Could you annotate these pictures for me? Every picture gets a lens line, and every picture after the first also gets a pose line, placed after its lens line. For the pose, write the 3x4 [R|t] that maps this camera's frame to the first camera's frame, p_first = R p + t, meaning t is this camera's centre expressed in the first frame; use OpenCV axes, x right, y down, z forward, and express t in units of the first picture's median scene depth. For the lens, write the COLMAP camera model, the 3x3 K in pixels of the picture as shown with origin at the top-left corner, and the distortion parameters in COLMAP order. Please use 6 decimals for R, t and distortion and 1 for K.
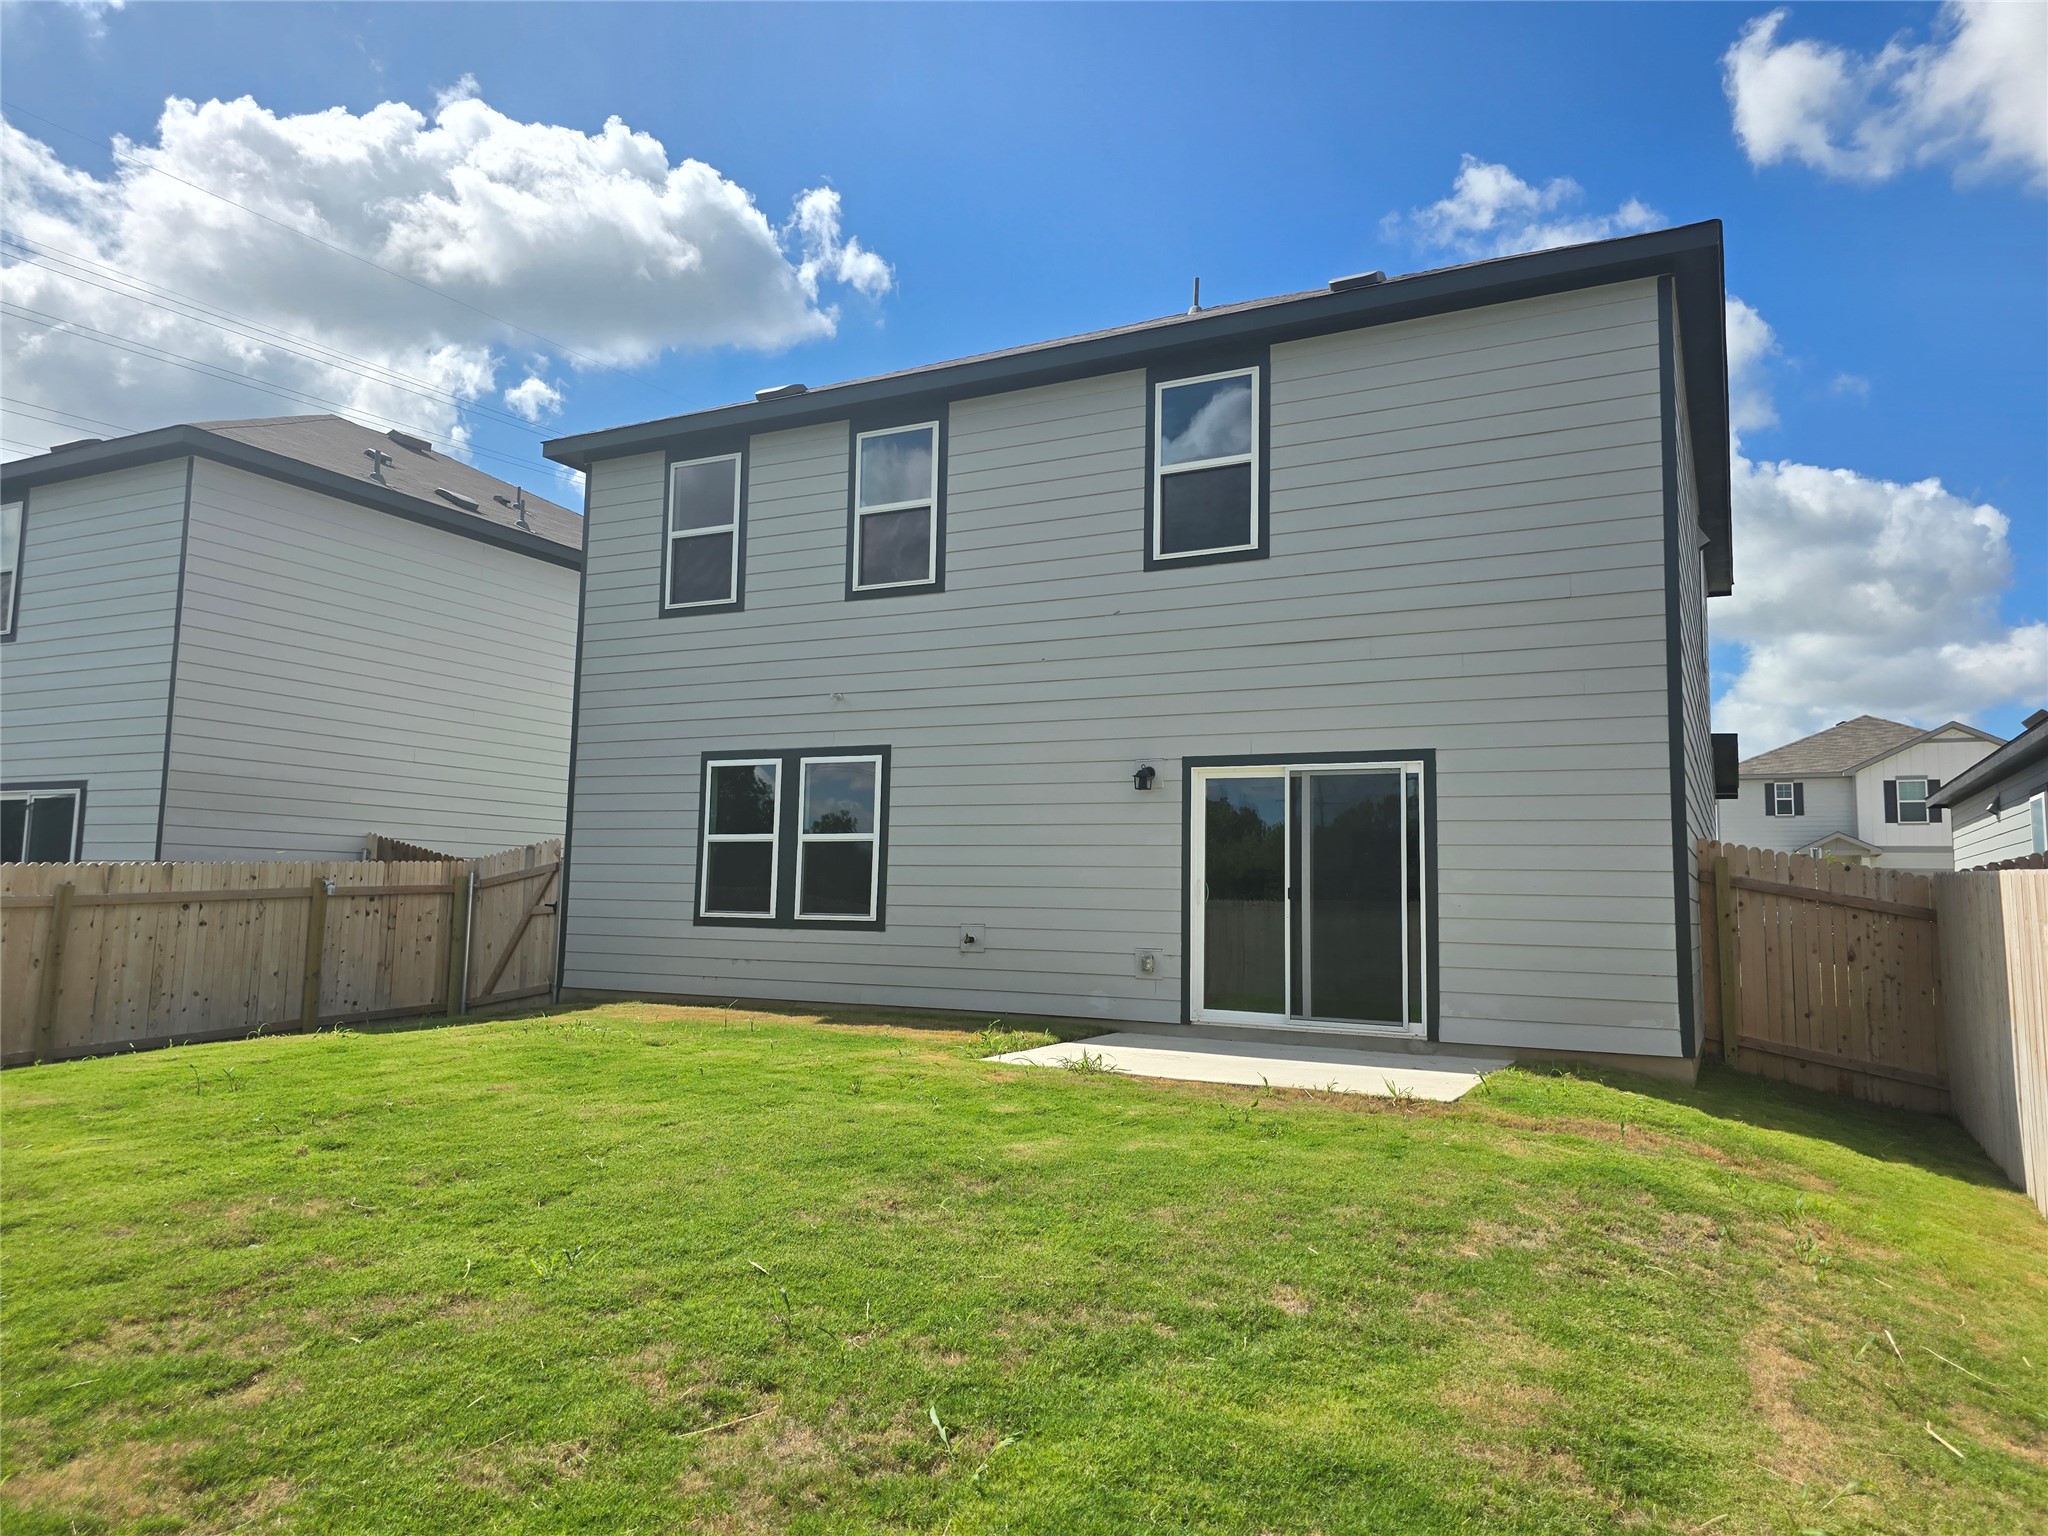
lens RADIAL K [[1364.6, 0, 1024.0], [0, 1364.6, 768.0], [0, 0, 1]] dist [0.071968, -0.087344]
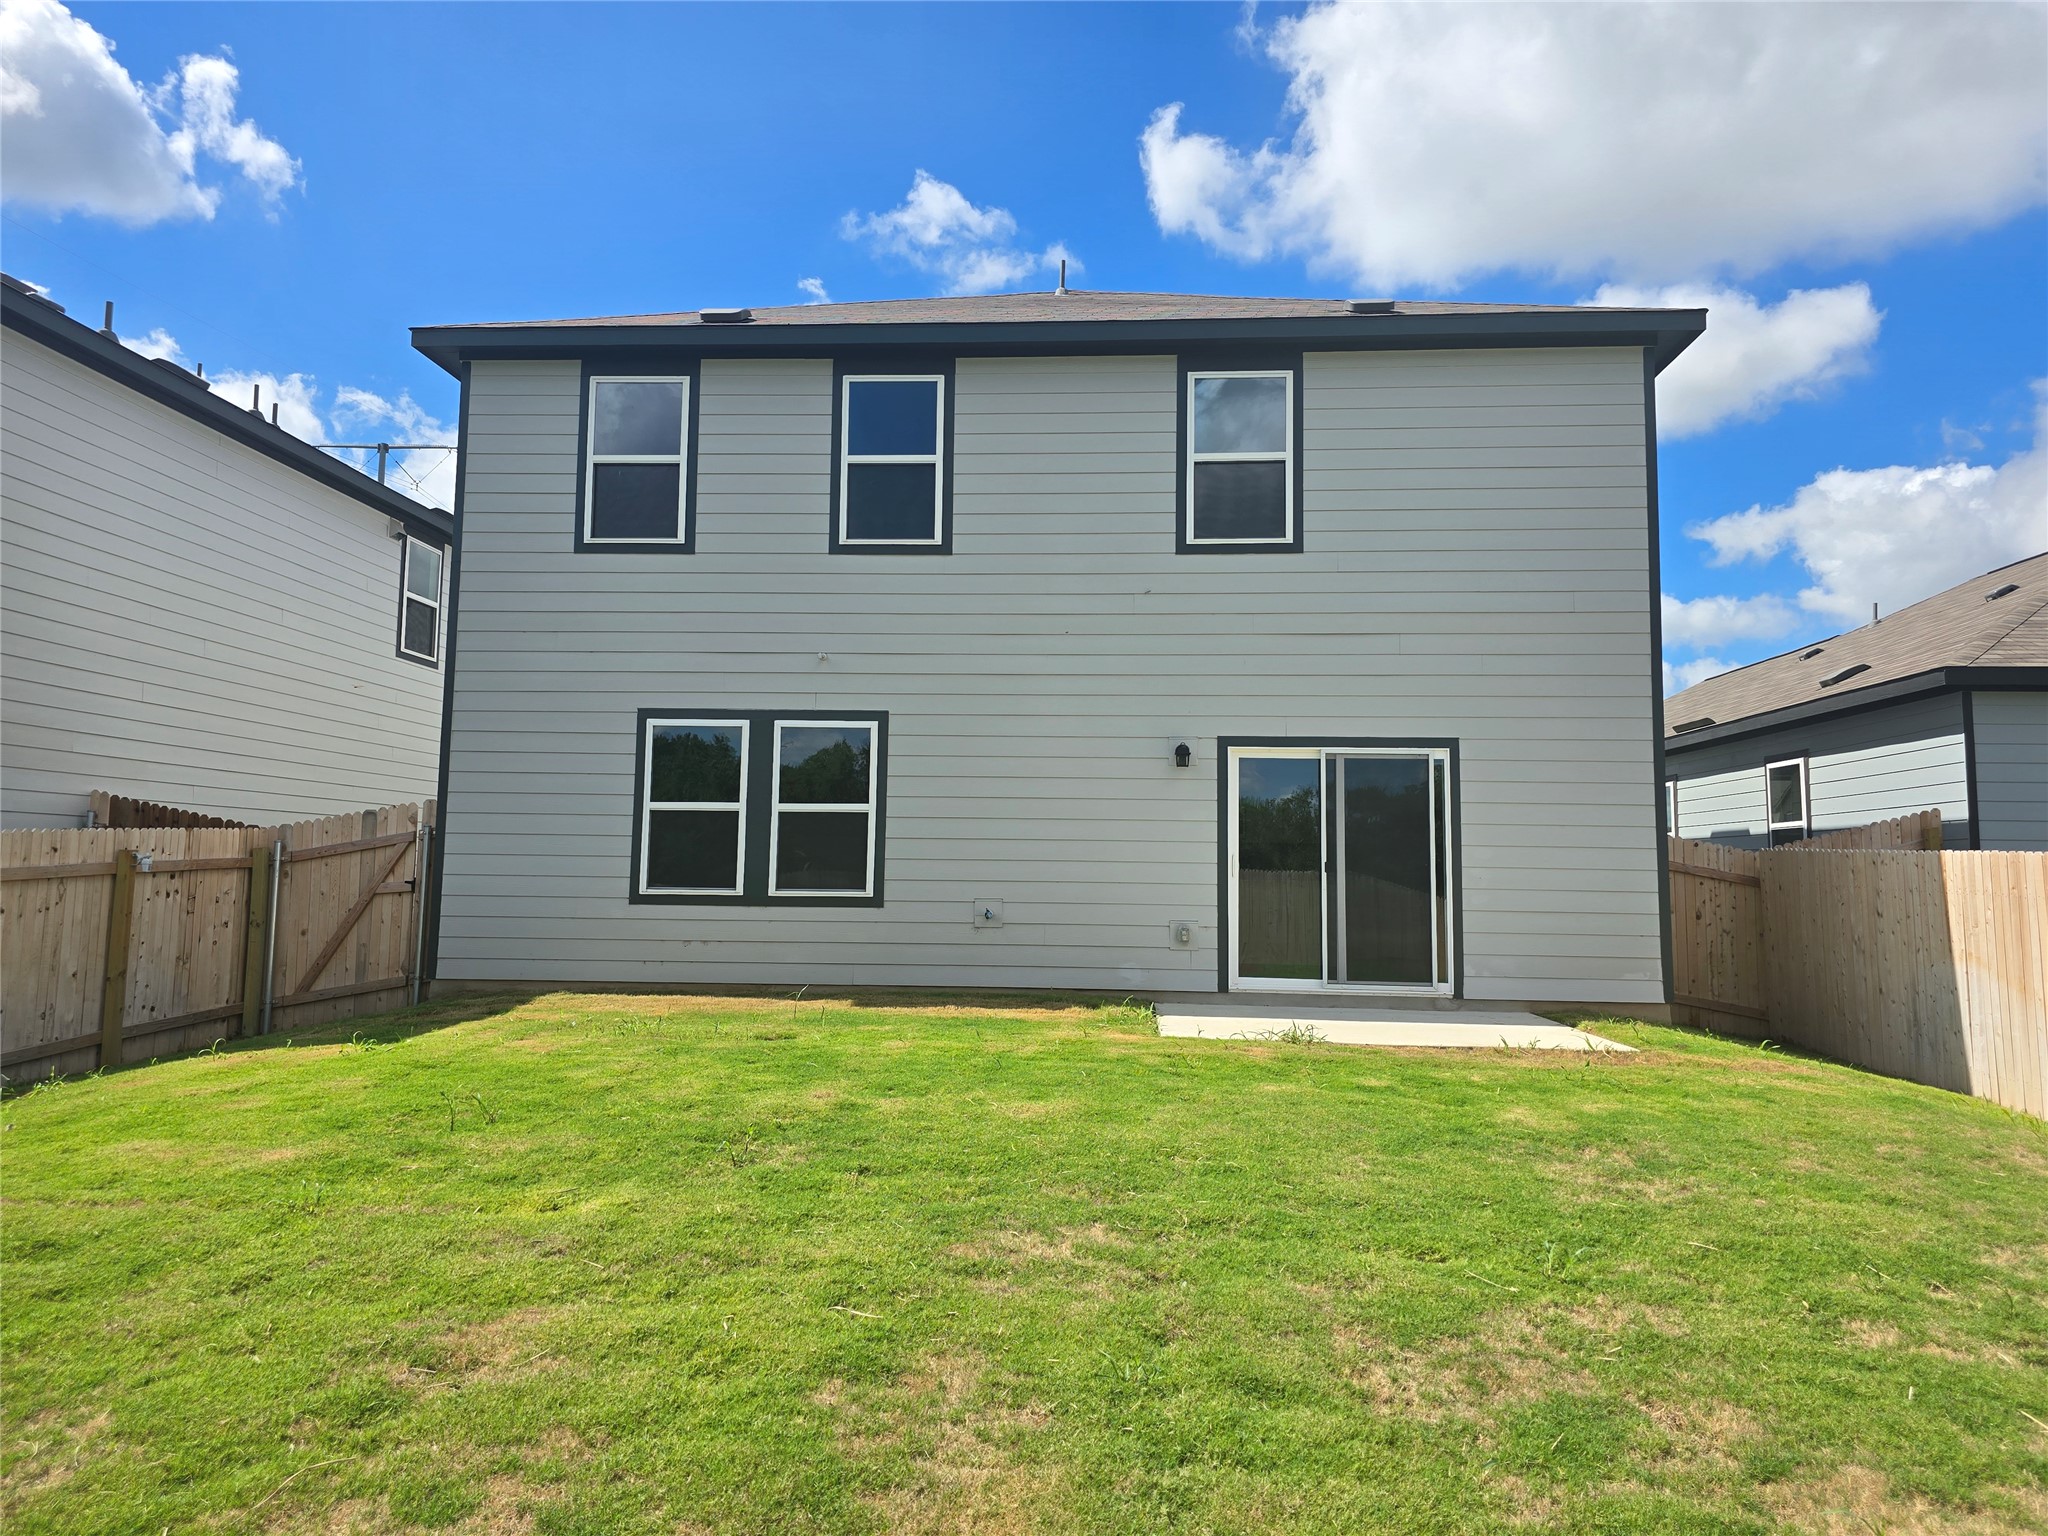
lens RADIAL K [[1325.4, 0, 1045.6], [0, 1325.4, 758.1], [0, 0, 1]] dist [0.066610, -0.067997]
pose [[0.917143, 0.028576, 0.397533, -0.367941], [-0.034898, 0.999353, 0.008675, 0.003961], [-0.397028, -0.021829, 0.917547, 0.112524]]
